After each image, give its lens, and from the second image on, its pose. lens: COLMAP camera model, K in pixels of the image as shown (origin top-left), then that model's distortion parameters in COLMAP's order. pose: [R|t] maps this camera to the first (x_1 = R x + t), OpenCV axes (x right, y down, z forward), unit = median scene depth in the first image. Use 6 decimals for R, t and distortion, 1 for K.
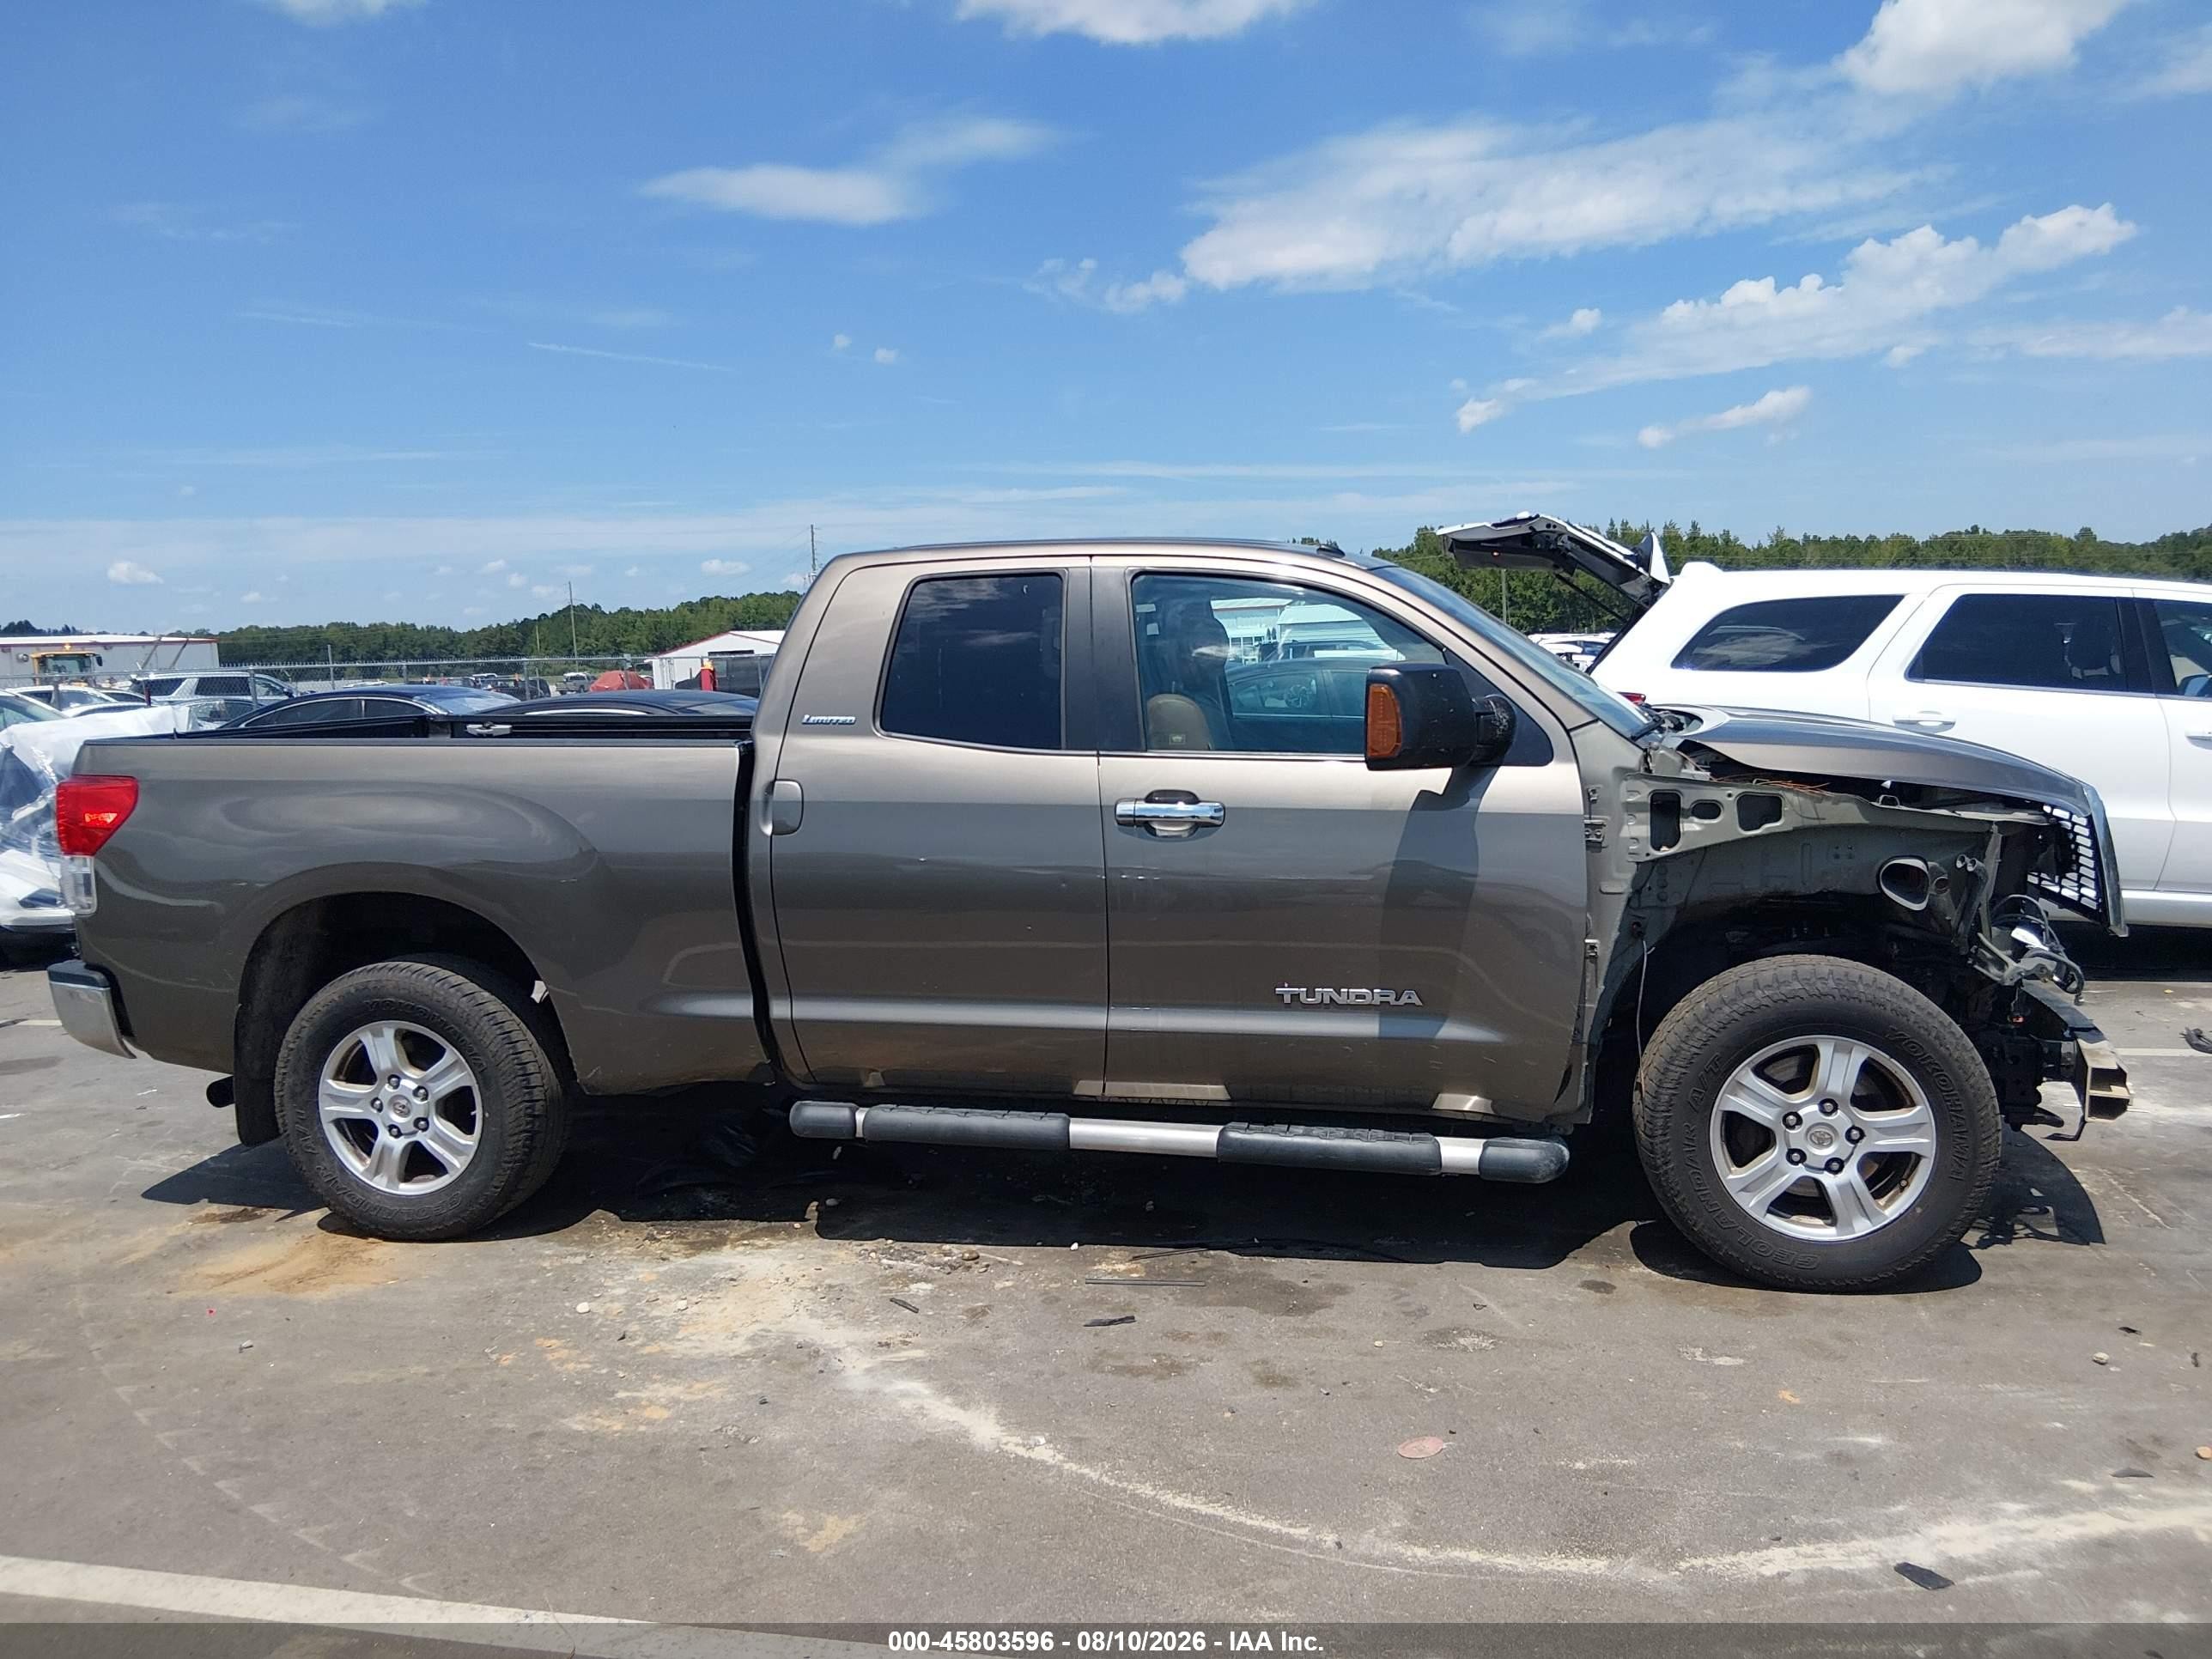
lens RADIAL K [[1804.2, 0, 1111.6], [0, 1804.2, 847.1], [0, 0, 1]] dist [0.035718, -0.050199]
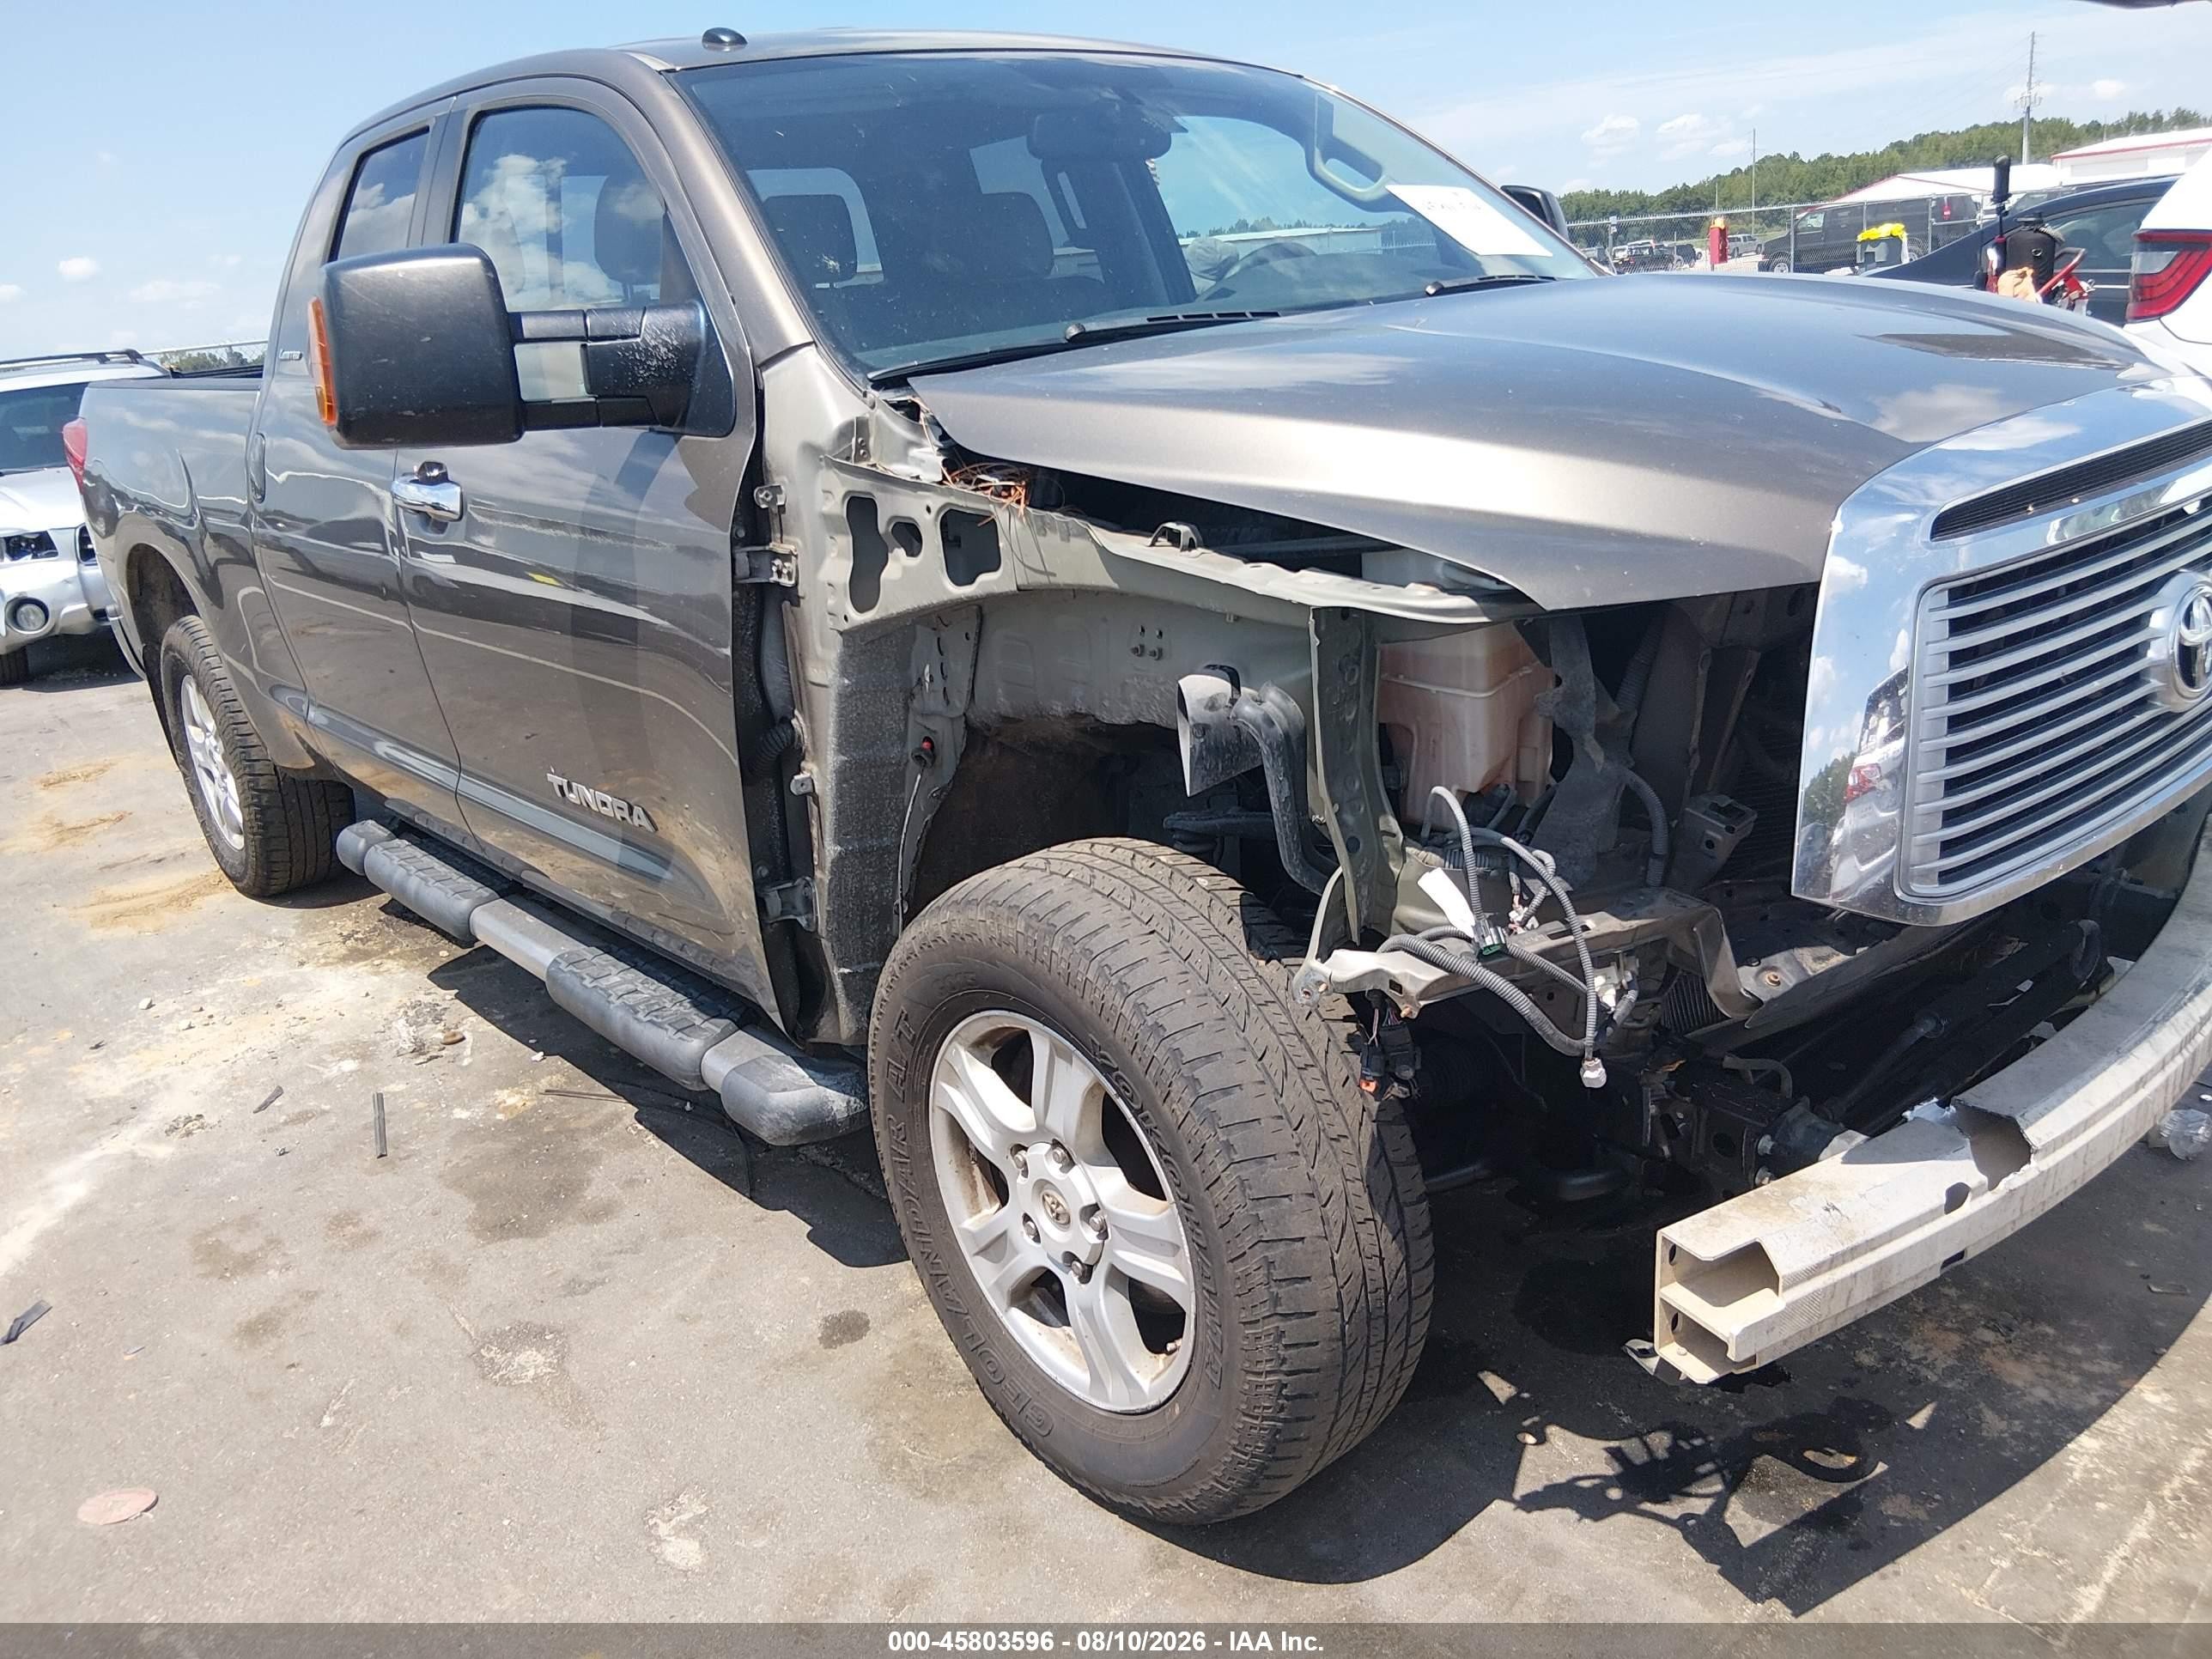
lens RADIAL K [[1804.2, 0, 1111.6], [0, 1804.2, 837.4], [0, 0, 1]] dist [0.035718, -0.050199]
pose [[0.778404, 0.154455, -0.608466, 0.687670], [-0.014939, 0.973543, 0.228017, -0.054356], [0.627586, -0.168399, 0.760117, 0.640437]]
